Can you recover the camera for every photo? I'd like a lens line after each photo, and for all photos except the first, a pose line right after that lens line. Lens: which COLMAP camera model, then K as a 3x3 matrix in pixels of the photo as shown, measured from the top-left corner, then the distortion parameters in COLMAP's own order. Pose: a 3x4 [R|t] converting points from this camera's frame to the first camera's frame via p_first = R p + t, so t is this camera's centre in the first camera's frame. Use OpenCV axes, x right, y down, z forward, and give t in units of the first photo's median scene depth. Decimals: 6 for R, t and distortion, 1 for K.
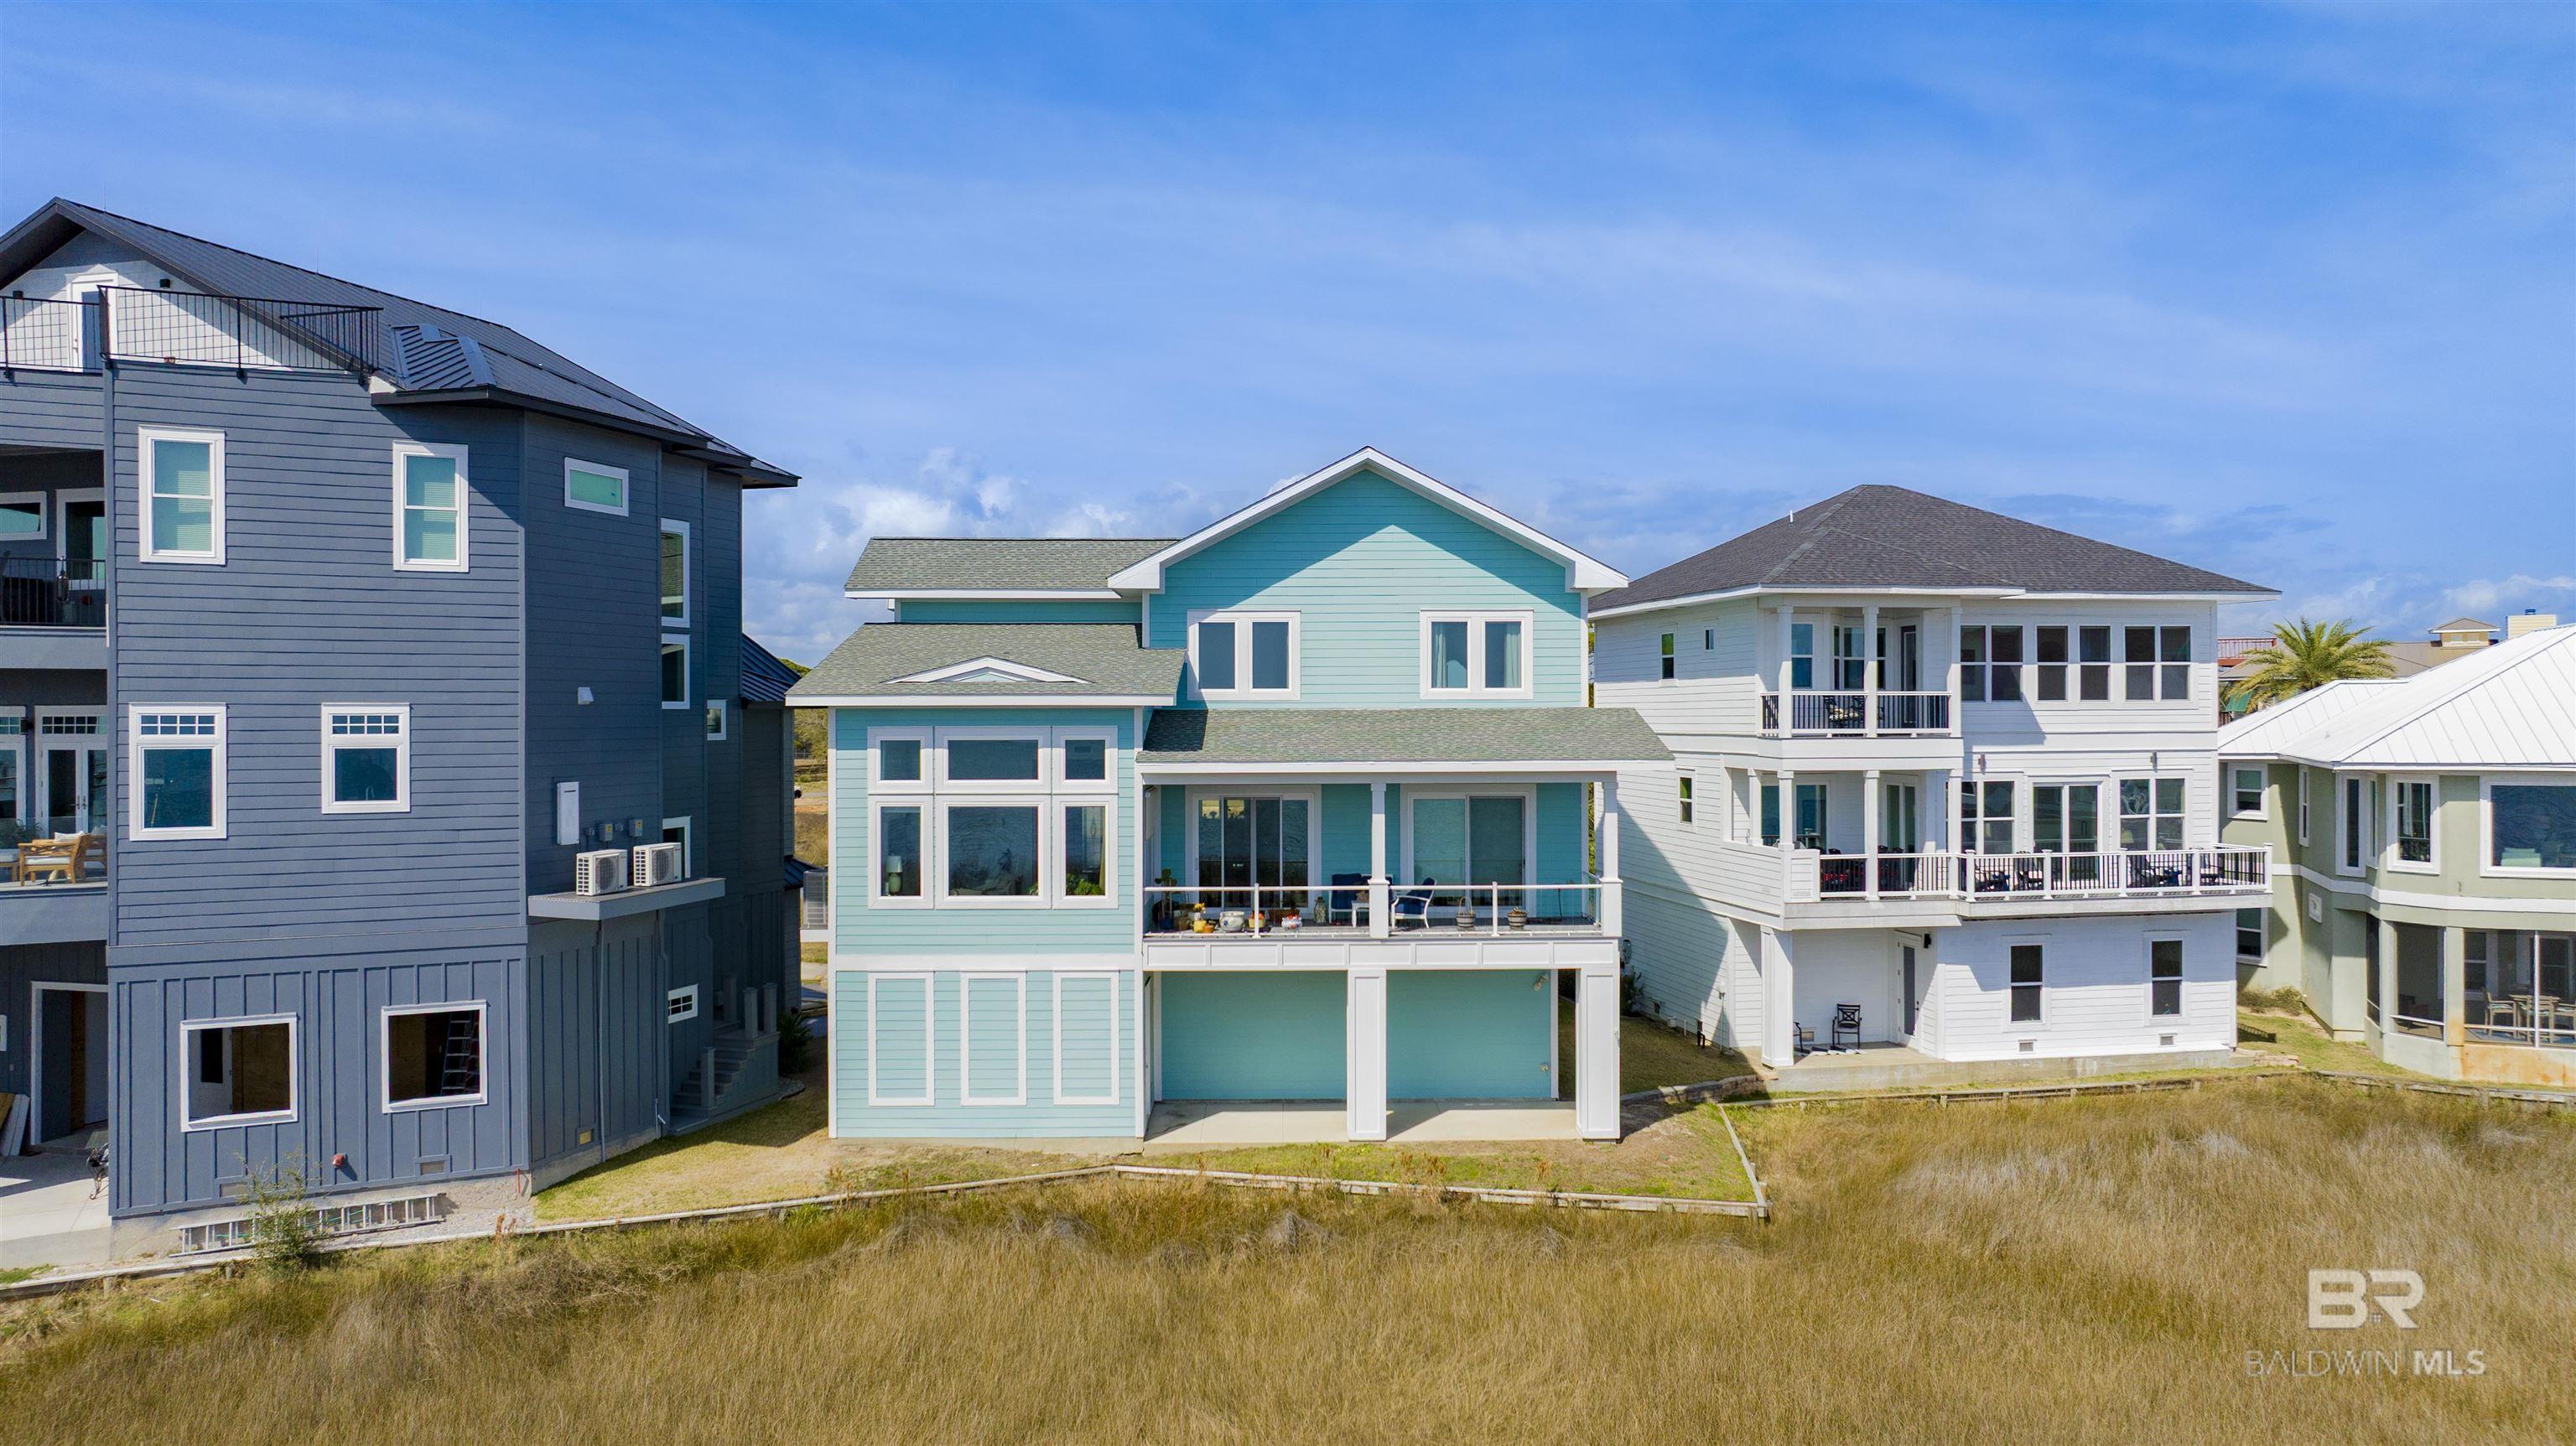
lens RADIAL K [[1770.3, 0, 1289.0], [0, 1770.3, 718.7], [0, 0, 1]] dist [-0.032251, 0.013032]
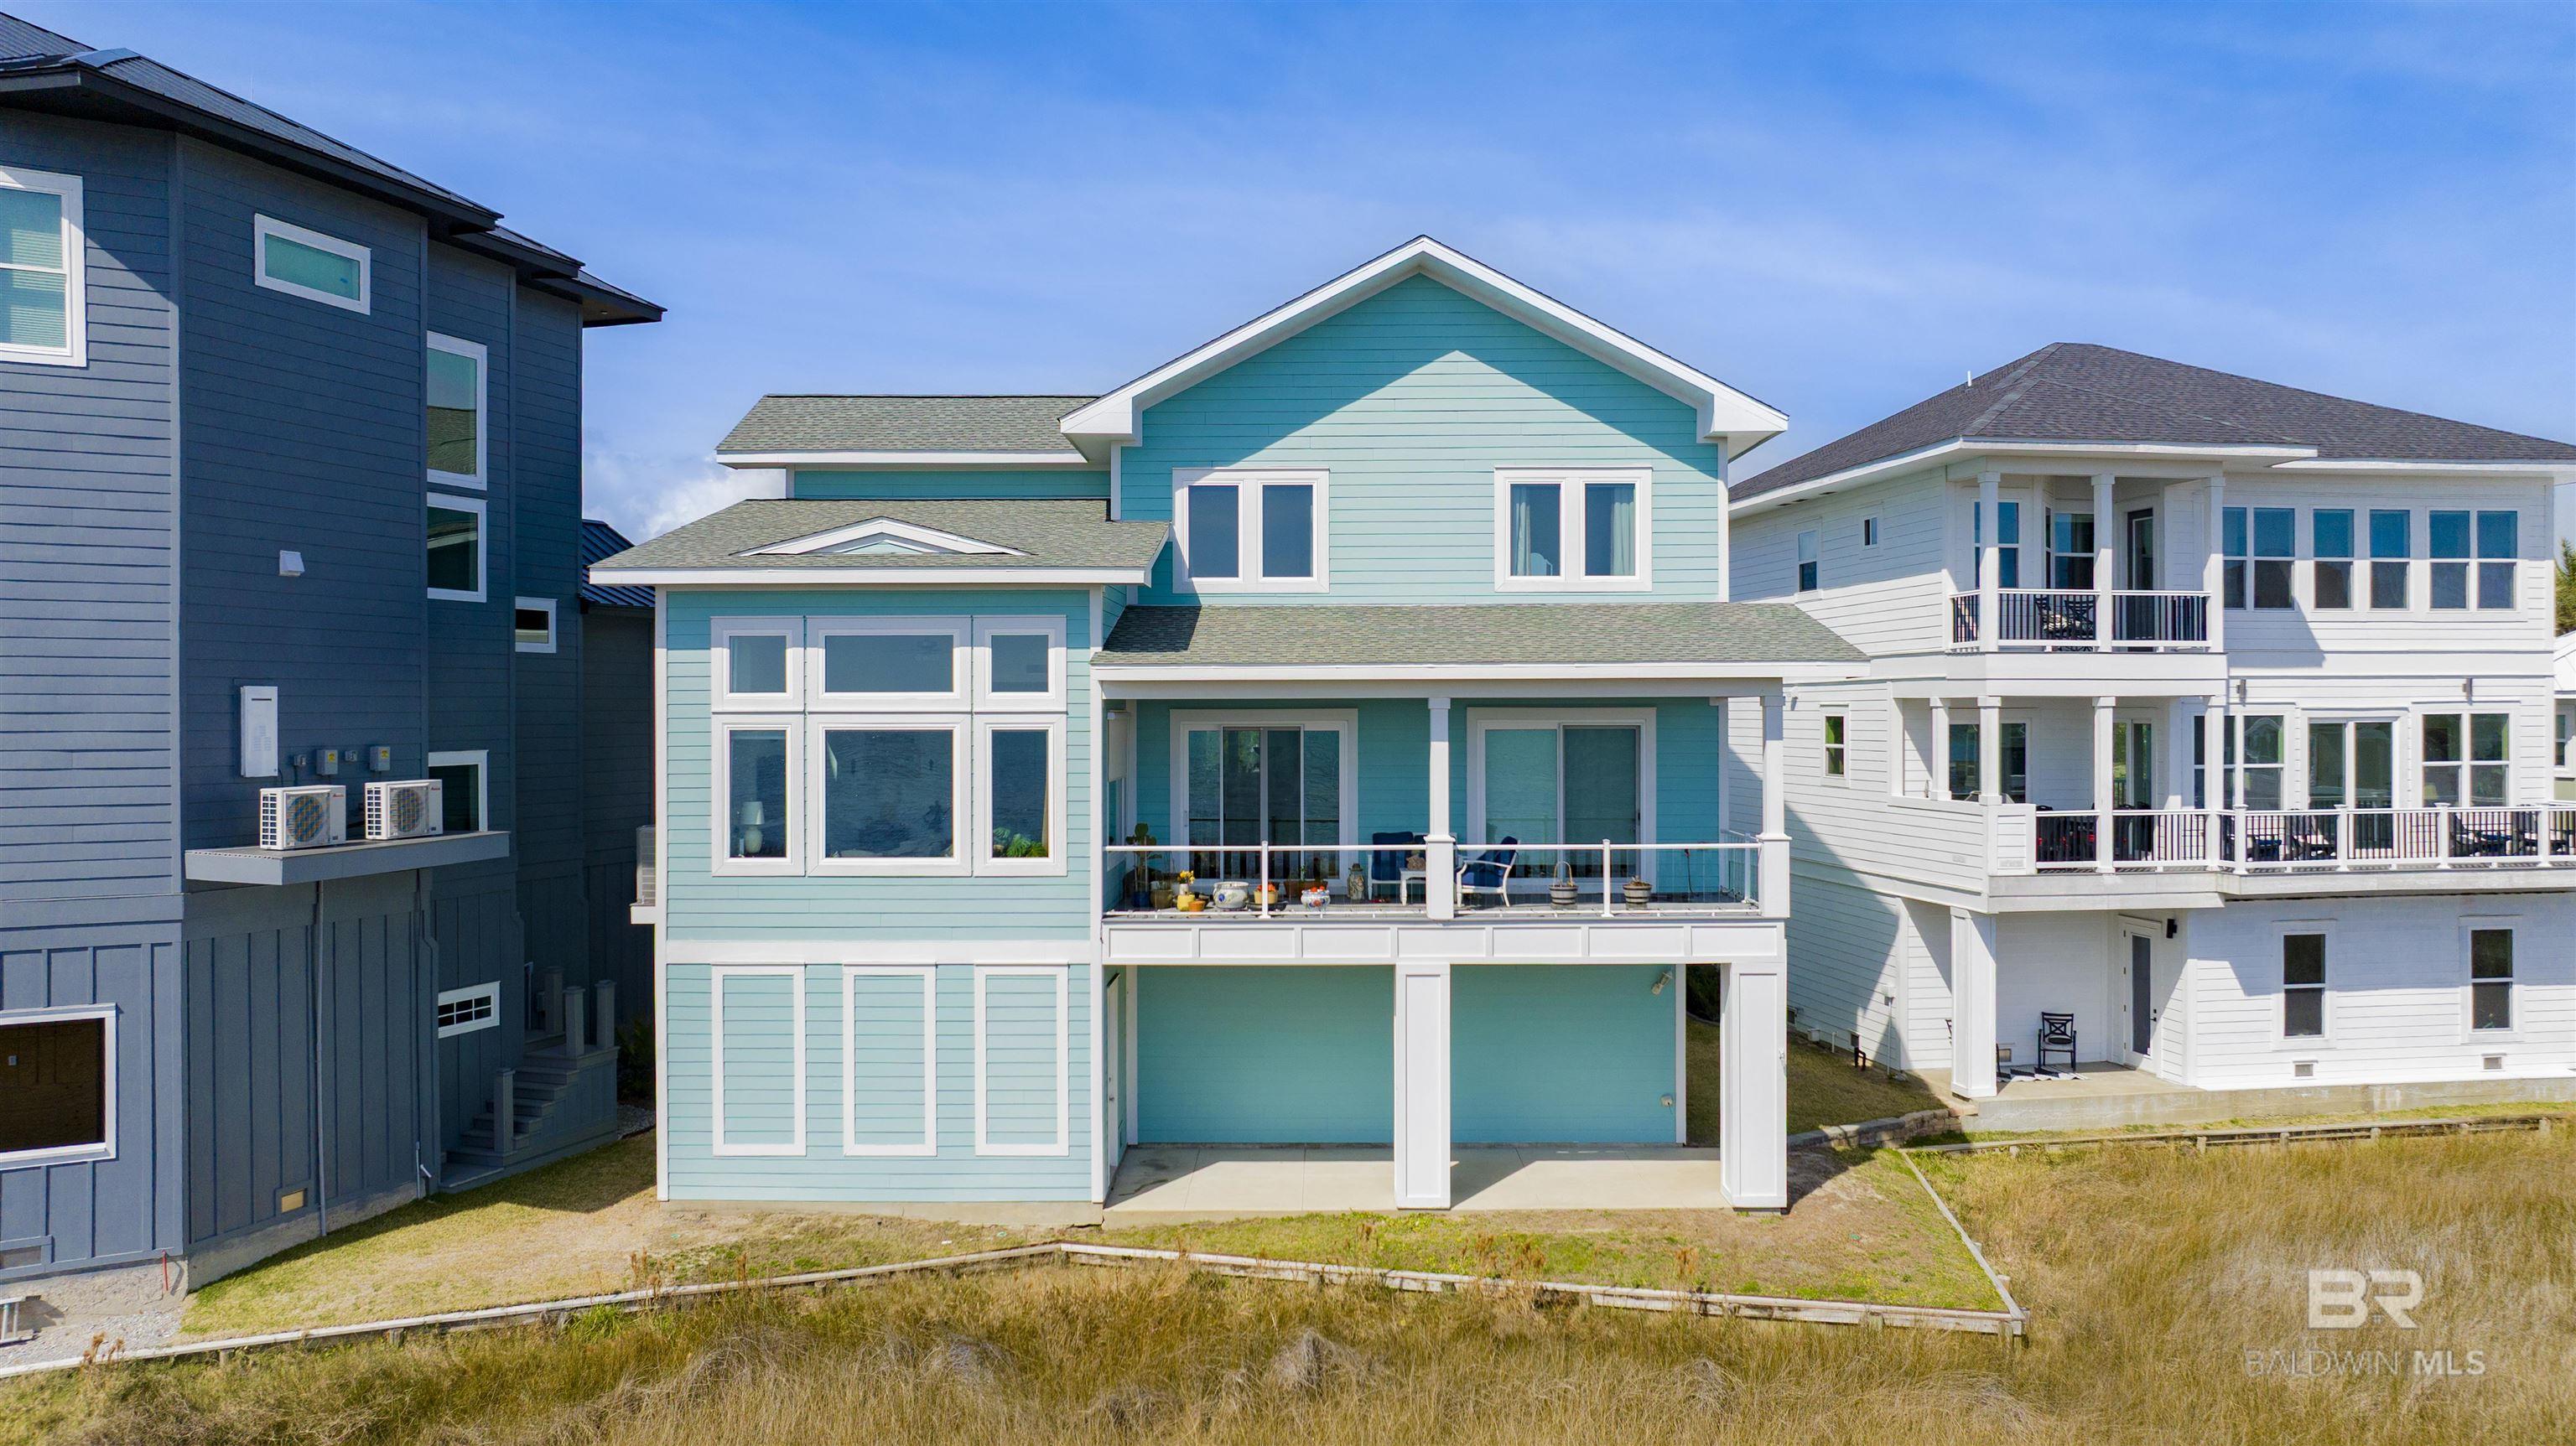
lens RADIAL K [[1770.3, 0, 1289.5], [0, 1770.3, 717.7], [0, 0, 1]] dist [-0.032251, 0.013032]
pose [[0.999663, -0.001030, -0.025926, 0.009087], [0.001006, 0.999999, -0.000931, 0.043218], [0.025927, 0.000905, 0.999663, 0.286642]]
